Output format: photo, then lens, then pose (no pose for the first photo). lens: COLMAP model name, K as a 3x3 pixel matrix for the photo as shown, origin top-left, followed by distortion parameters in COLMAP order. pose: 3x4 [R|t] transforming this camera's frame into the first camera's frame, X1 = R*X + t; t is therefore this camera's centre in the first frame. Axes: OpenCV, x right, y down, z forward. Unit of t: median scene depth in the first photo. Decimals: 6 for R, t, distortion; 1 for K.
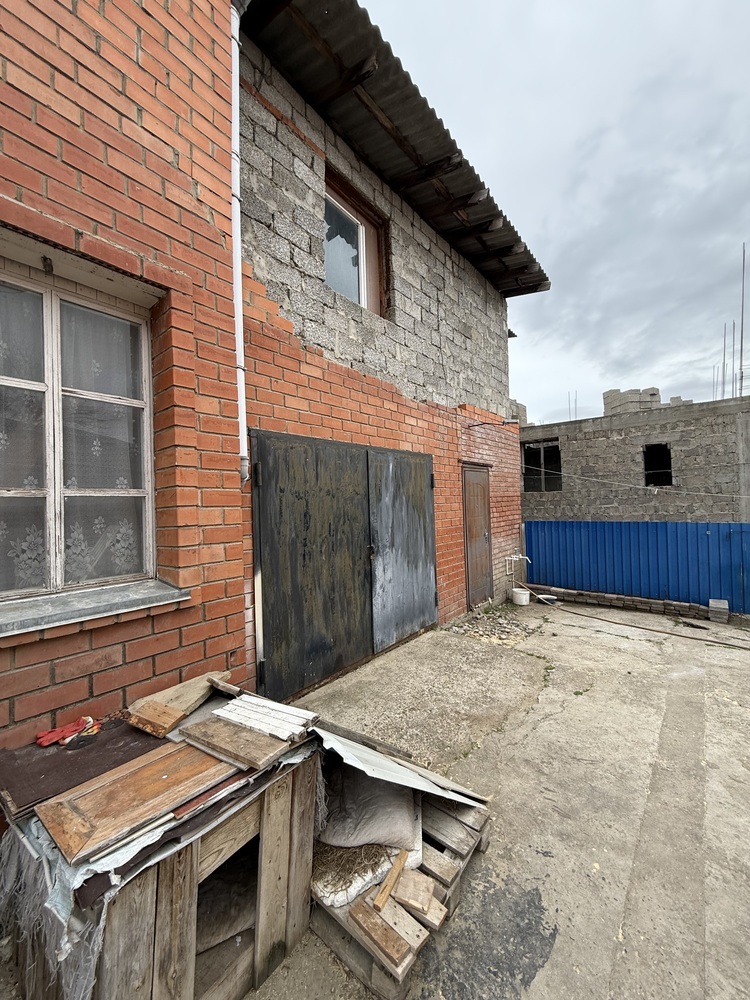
lens RADIAL K [[397.0, 0, 377.2], [0, 397.0, 497.3], [0, 0, 1]] dist [0.000196, -0.000142]
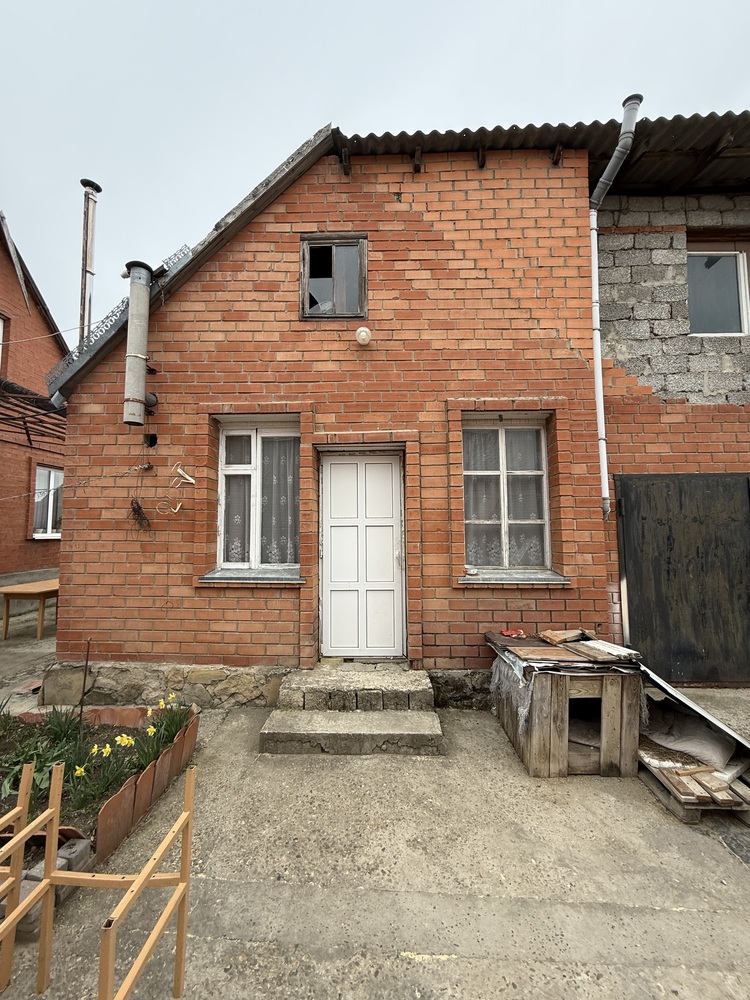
lens RADIAL K [[397.0, 0, 374.7], [0, 397.0, 497.8], [0, 0, 1]] dist [0.000196, -0.000142]
pose [[0.592014, -0.034295, -0.805198, 0.353707], [0.000941, 0.999123, -0.041863, -0.038266], [0.805927, 0.024025, 0.591527, -0.591795]]
